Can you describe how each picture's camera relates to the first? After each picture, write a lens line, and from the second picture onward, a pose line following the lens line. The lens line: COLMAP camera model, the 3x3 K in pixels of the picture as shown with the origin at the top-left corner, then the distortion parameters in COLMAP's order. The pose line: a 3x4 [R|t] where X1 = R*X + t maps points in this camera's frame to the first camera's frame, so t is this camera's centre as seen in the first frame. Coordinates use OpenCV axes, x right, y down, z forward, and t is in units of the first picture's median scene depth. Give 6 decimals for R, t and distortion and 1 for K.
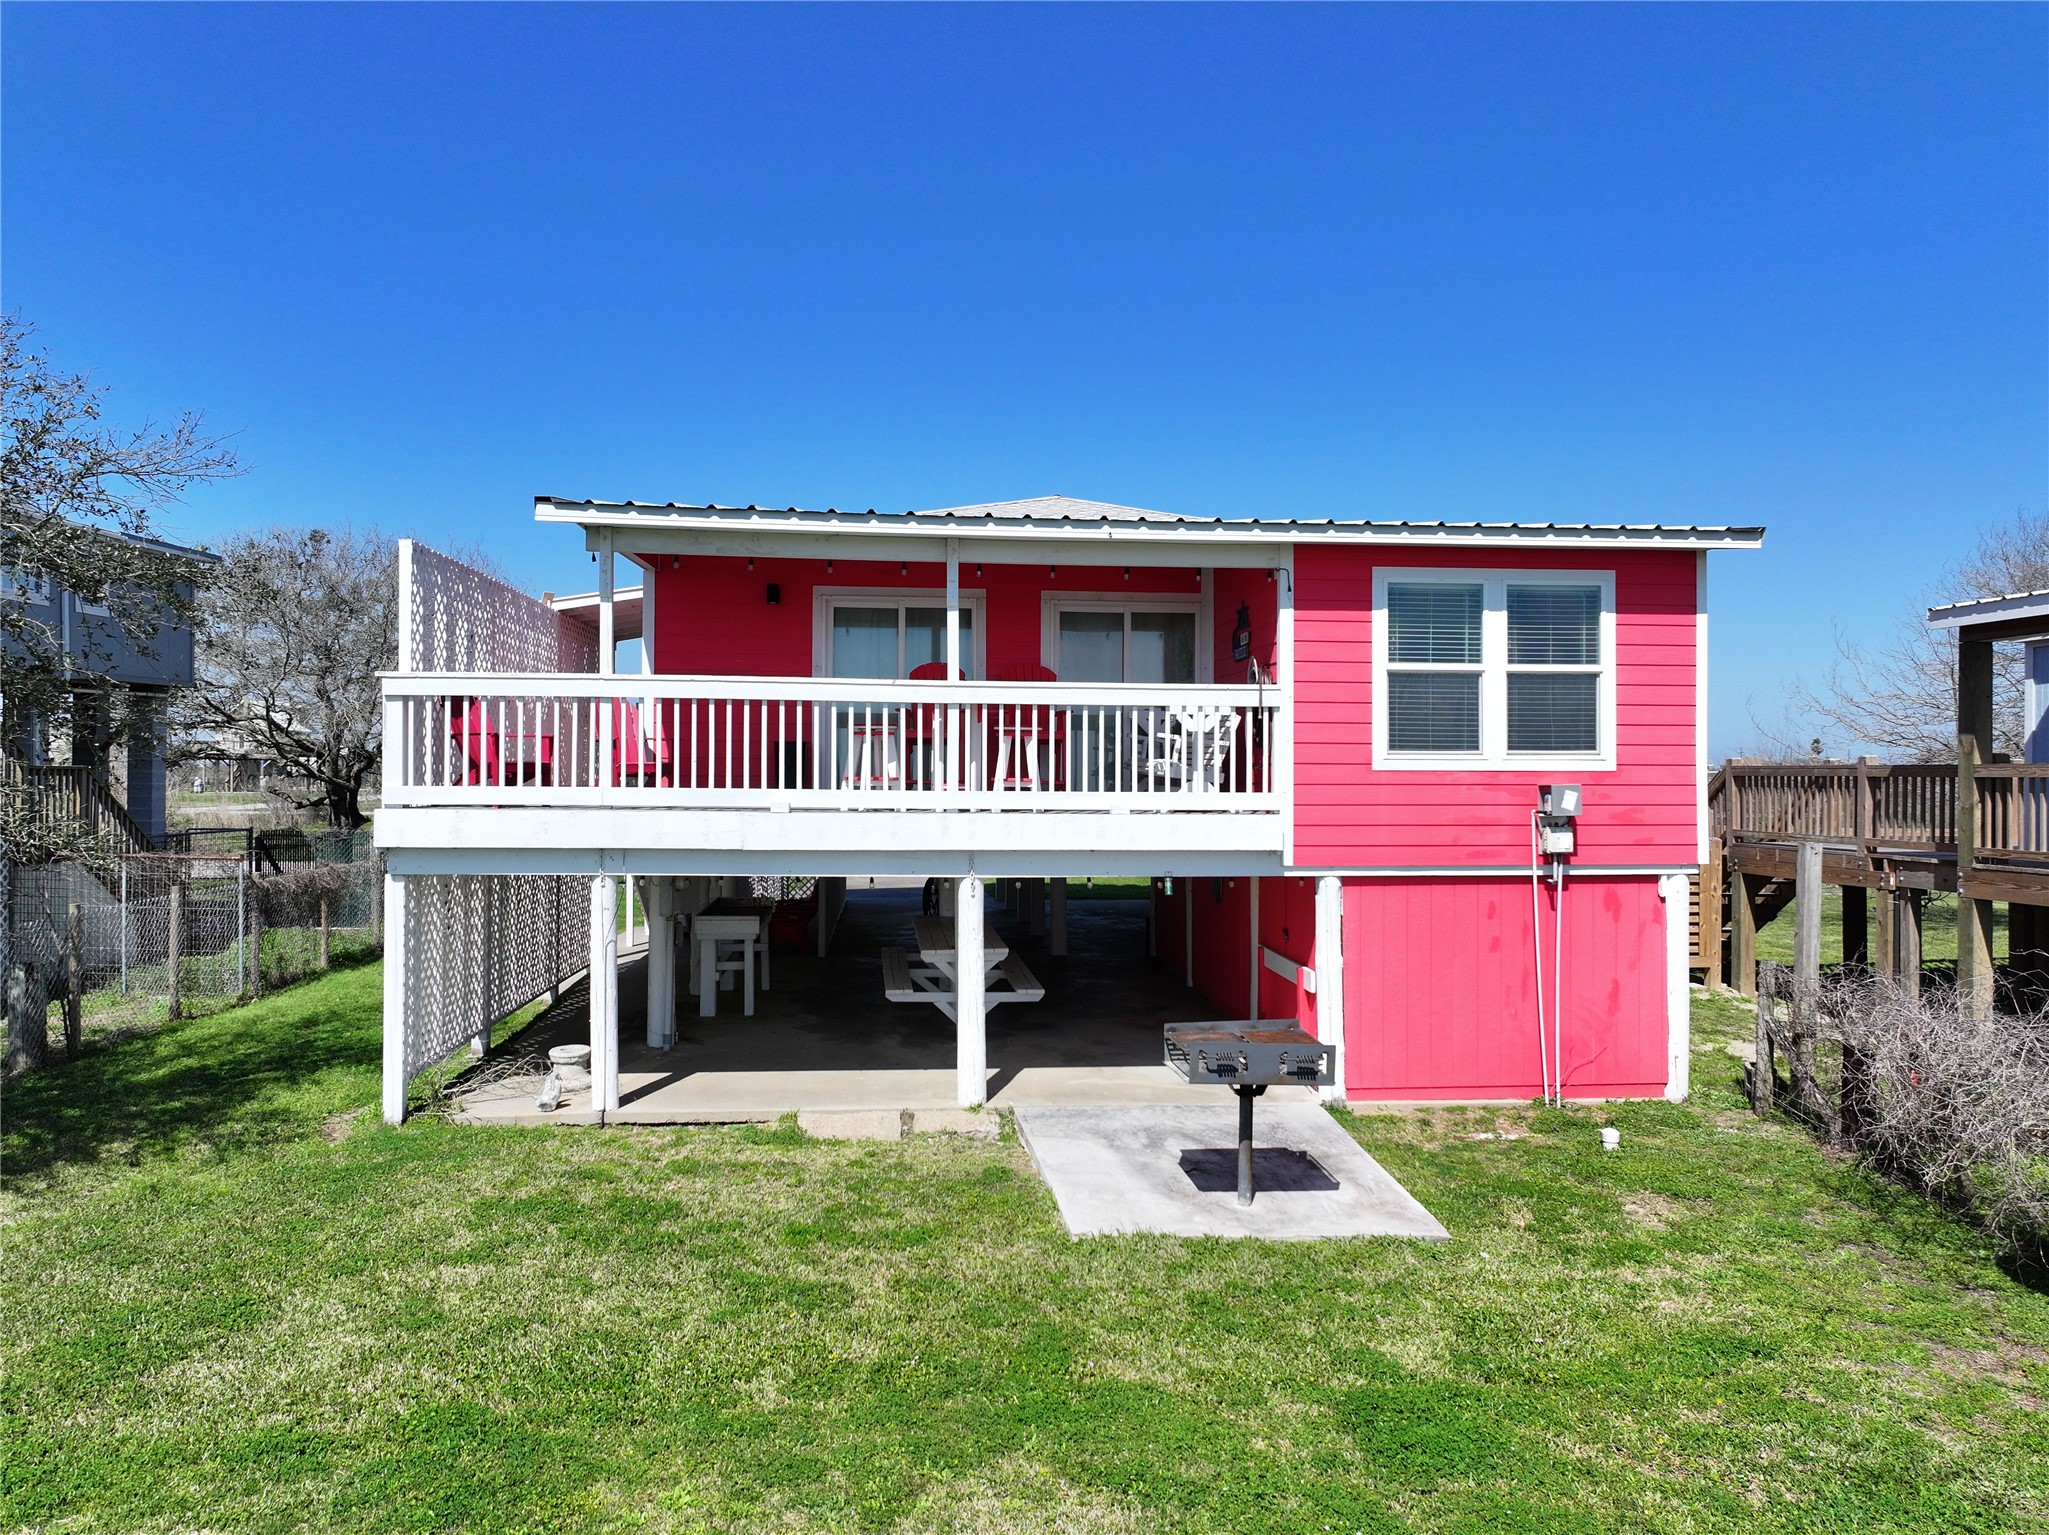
lens RADIAL K [[1353.1, 0, 1034.7], [0, 1353.1, 787.1], [0, 0, 1]] dist [0.001642, -0.001119]
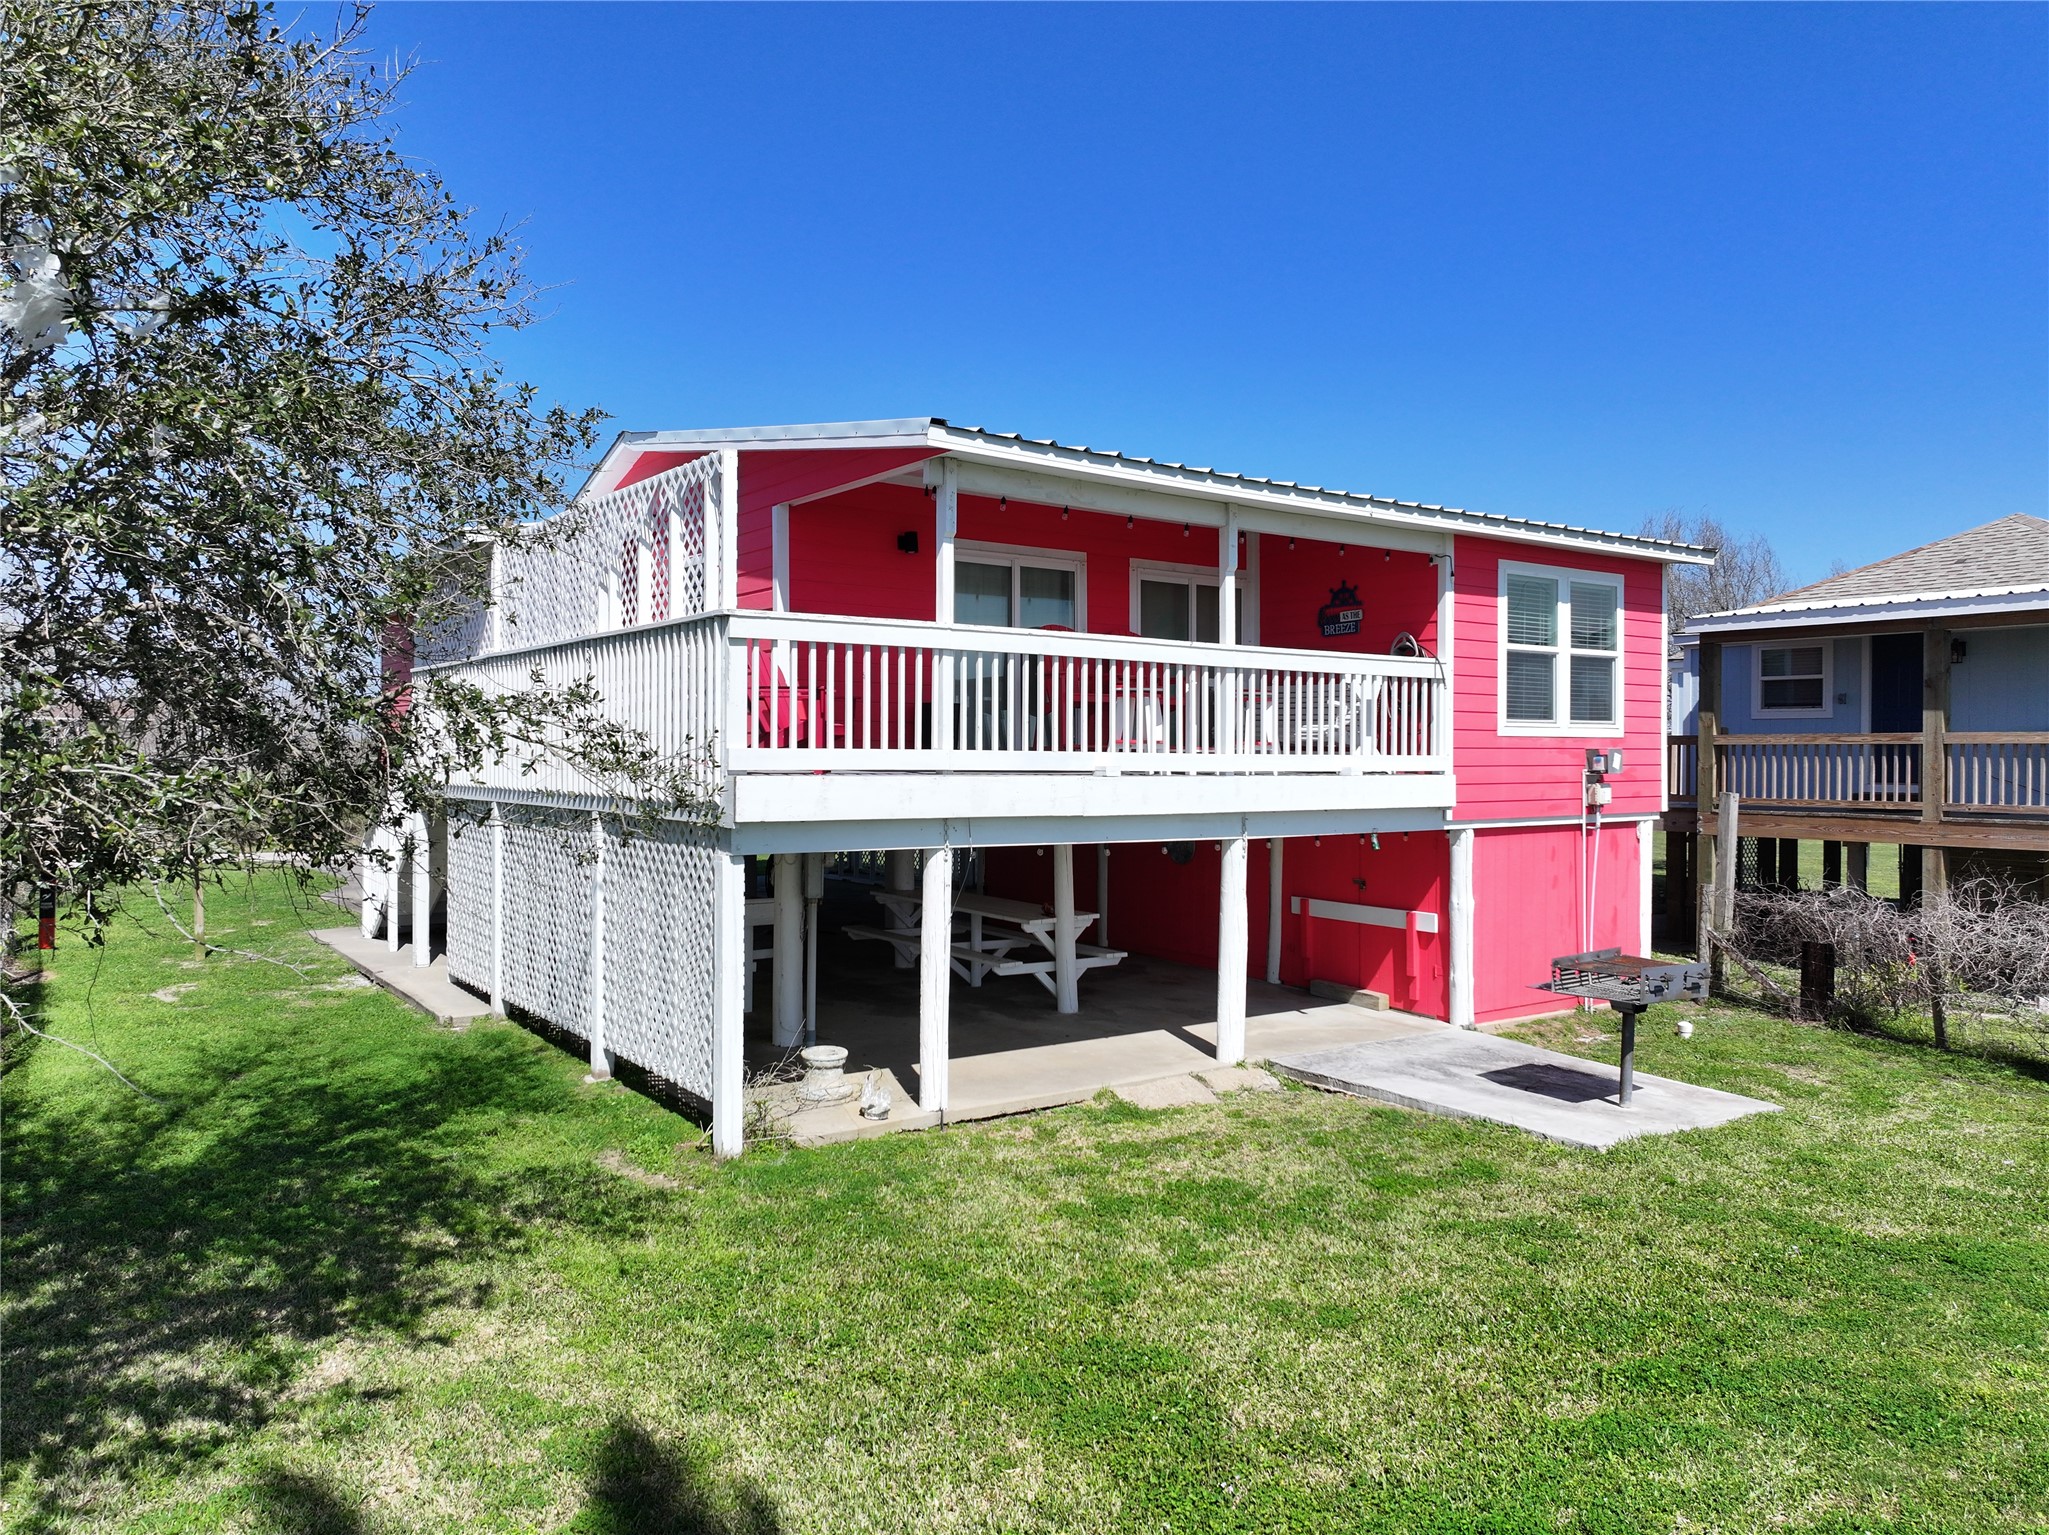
lens RADIAL K [[1411.1, 0, 1024.5], [0, 1411.1, 767.5], [0, 0, 1]] dist [0.008831, 0.002618]
pose [[0.863438, -0.004348, 0.504436, -0.707761], [-0.005408, 0.999826, 0.017874, -0.004769], [-0.504426, -0.018160, 0.863264, 0.161634]]
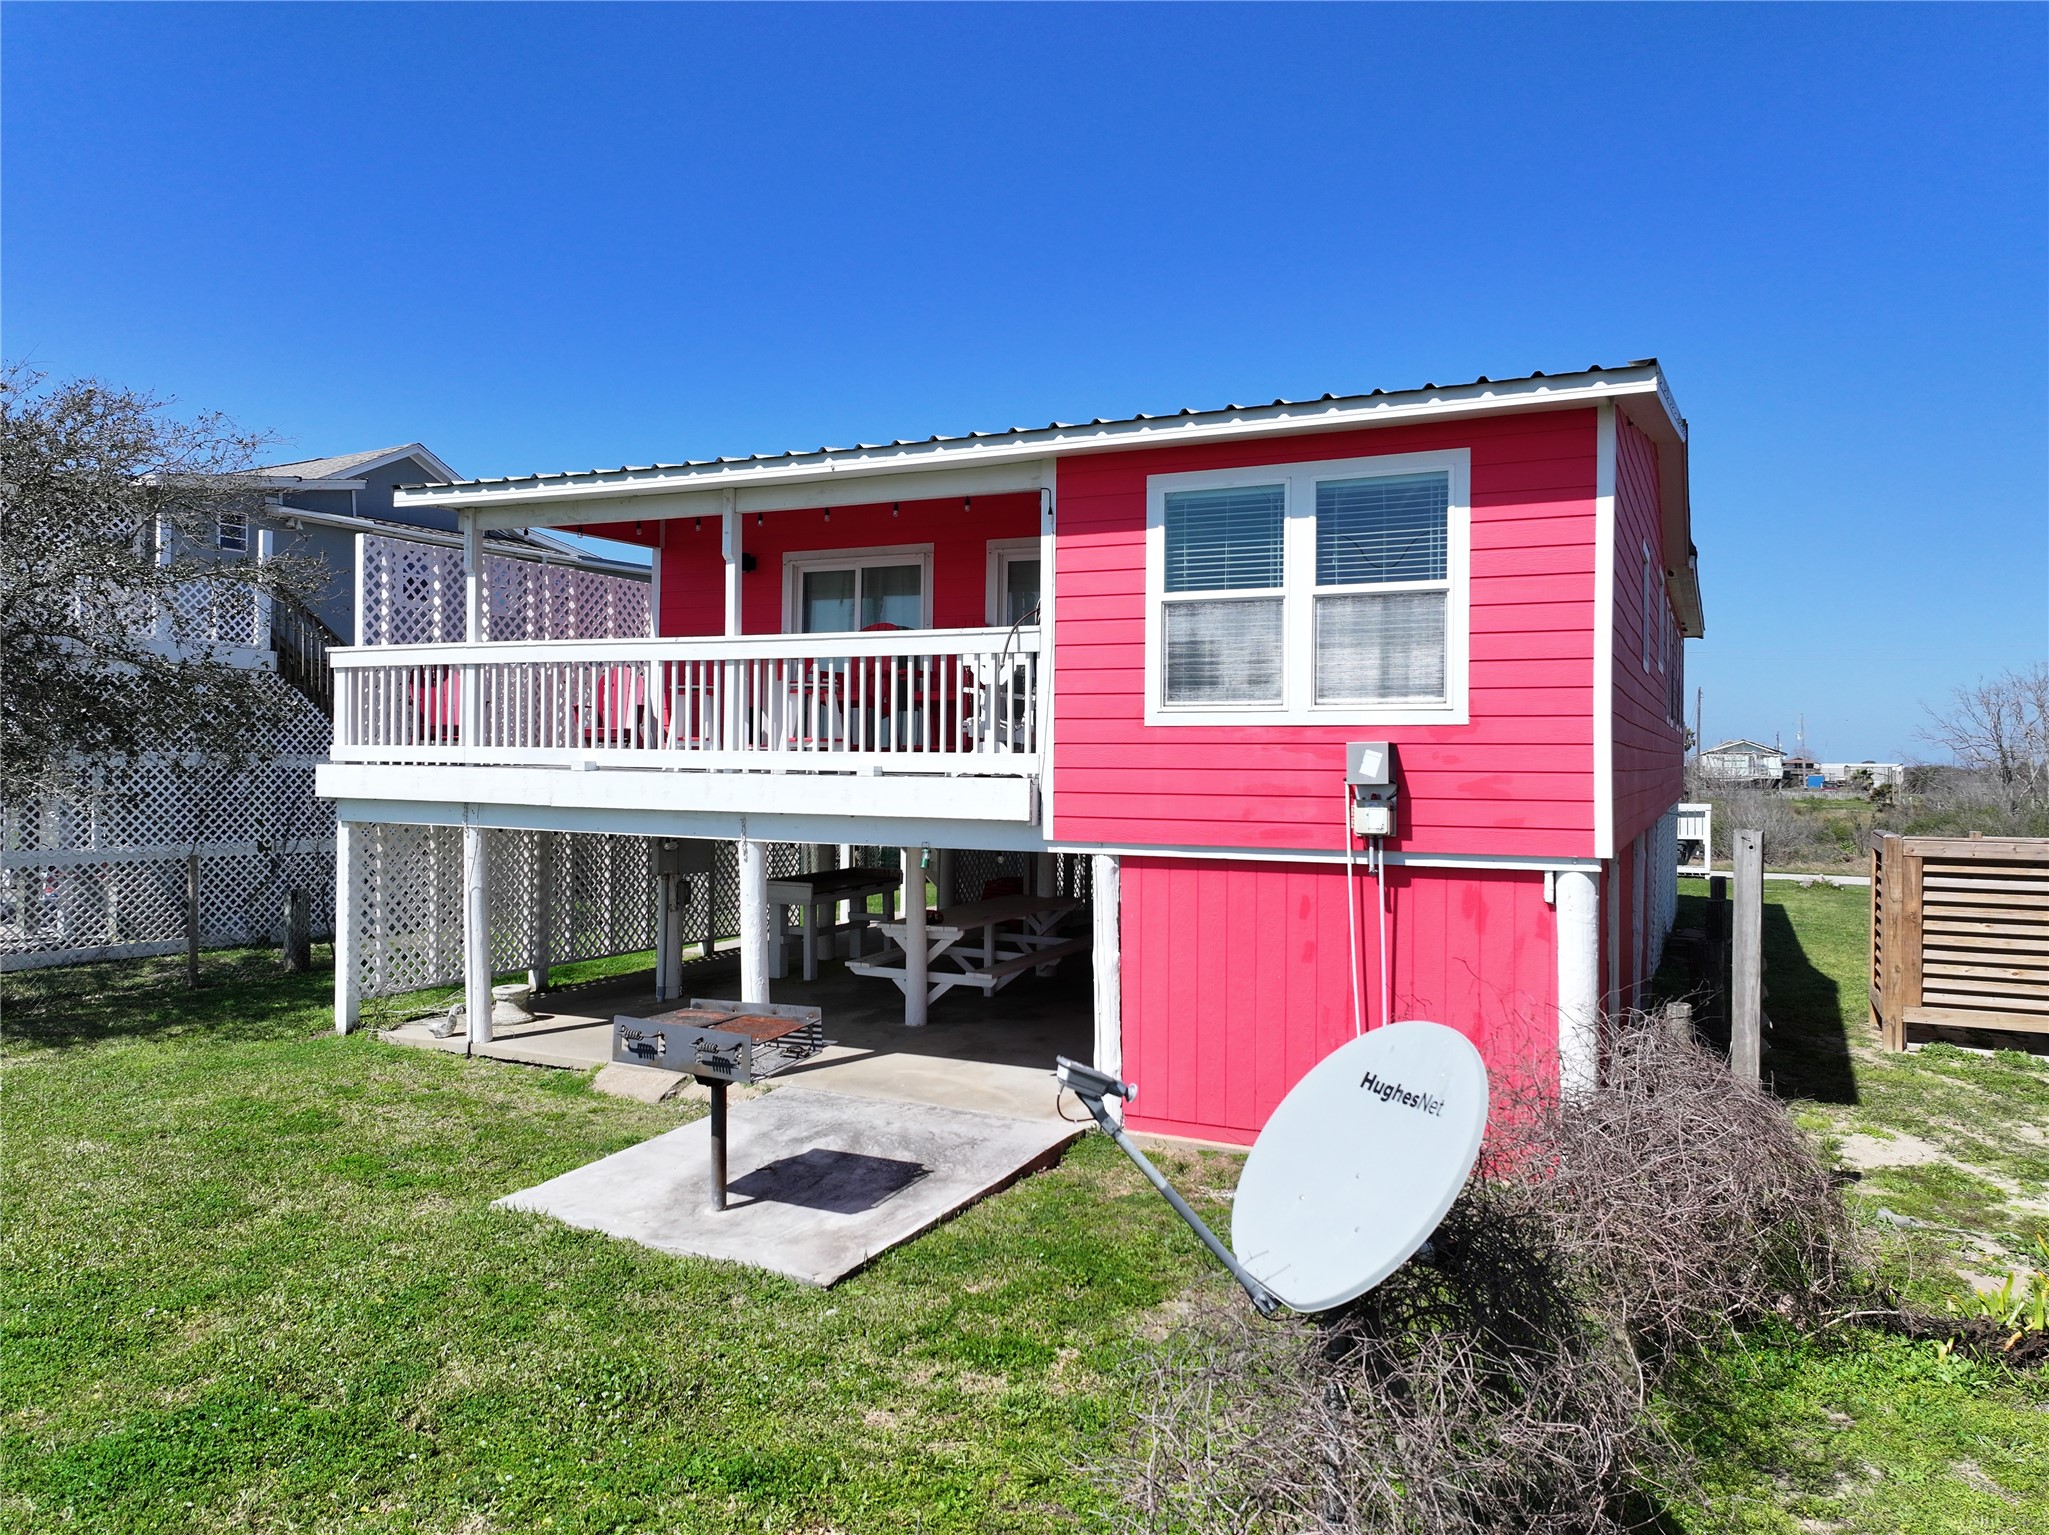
lens RADIAL K [[1411.1, 0, 1024.5], [0, 1411.1, 767.5], [0, 0, 1]] dist [0.008831, 0.002618]
pose [[0.861842, 0.007610, -0.507120, 0.617125], [-0.005093, 0.999967, 0.006351, 0.007471], [0.507152, -0.002890, 0.861852, 0.231856]]
